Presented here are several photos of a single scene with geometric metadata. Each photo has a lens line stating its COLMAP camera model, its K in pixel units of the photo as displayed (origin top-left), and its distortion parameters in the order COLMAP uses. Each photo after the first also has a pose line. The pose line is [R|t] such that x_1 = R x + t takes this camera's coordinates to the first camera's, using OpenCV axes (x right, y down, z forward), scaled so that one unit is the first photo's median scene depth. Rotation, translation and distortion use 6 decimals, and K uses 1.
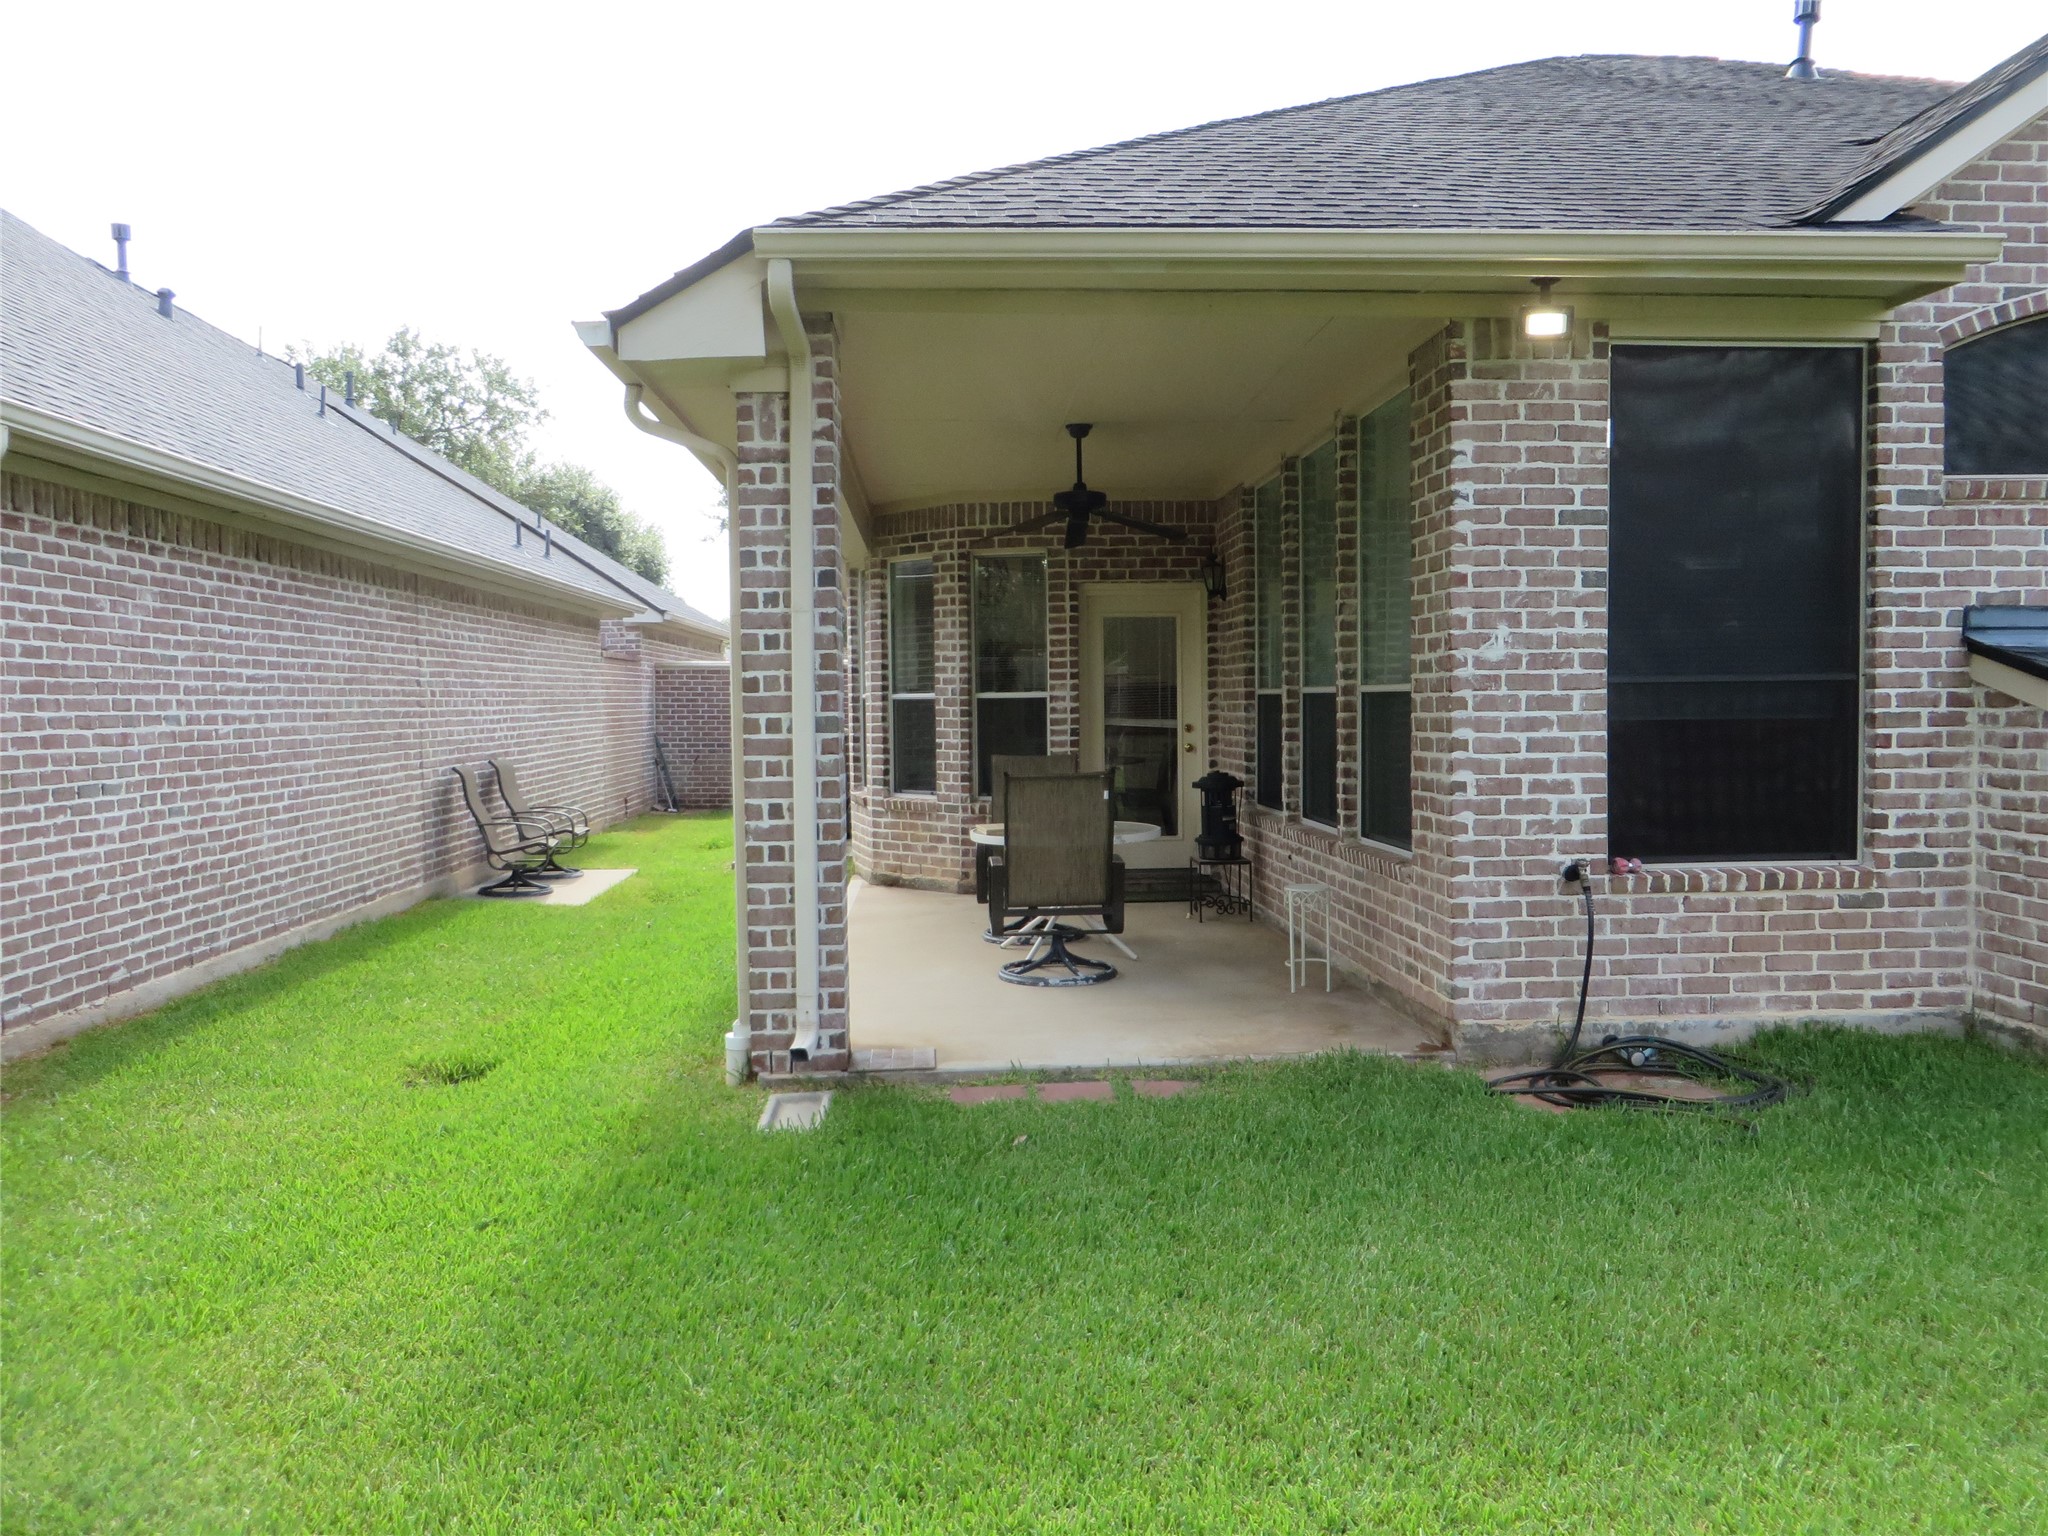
lens RADIAL K [[1526.2, 0, 1025.2], [0, 1526.2, 767.3], [0, 0, 1]] dist [-0.011888, -0.001010]
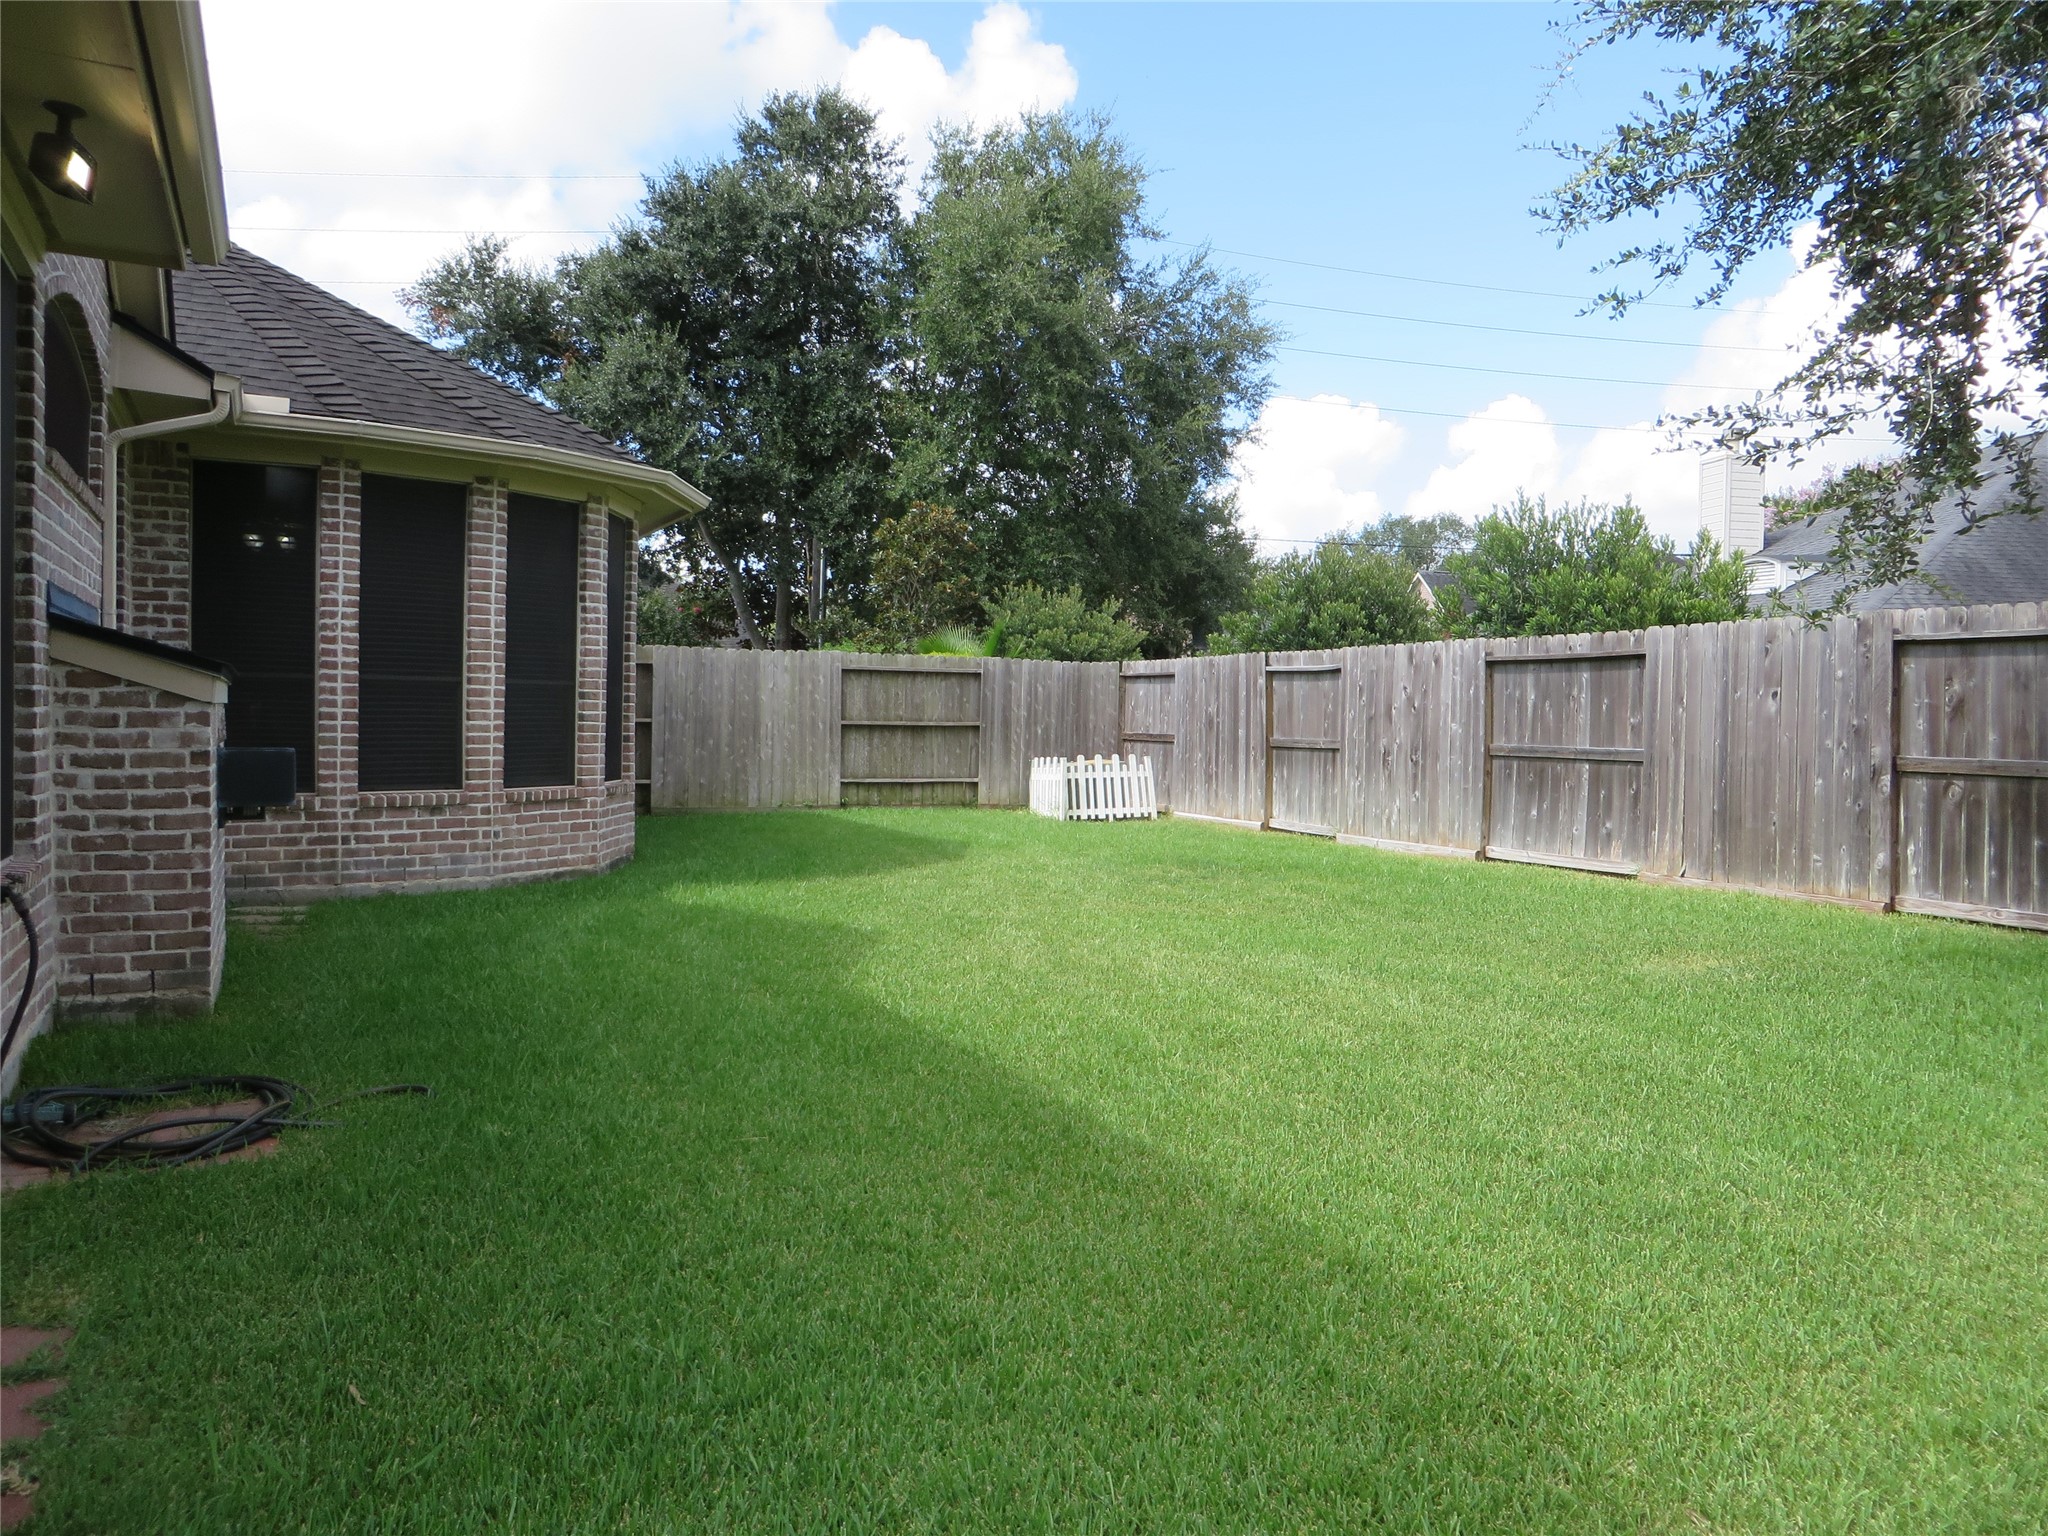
lens RADIAL K [[1526.2, 0, 1024.0], [0, 1526.2, 765.1], [0, 0, 1]] dist [-0.011888, -0.001010]
pose [[-0.380147, -0.023203, 0.924635, -0.512561], [0.030301, 0.998836, 0.037523, -0.007023], [-0.924429, 0.042281, -0.379002, 0.813863]]
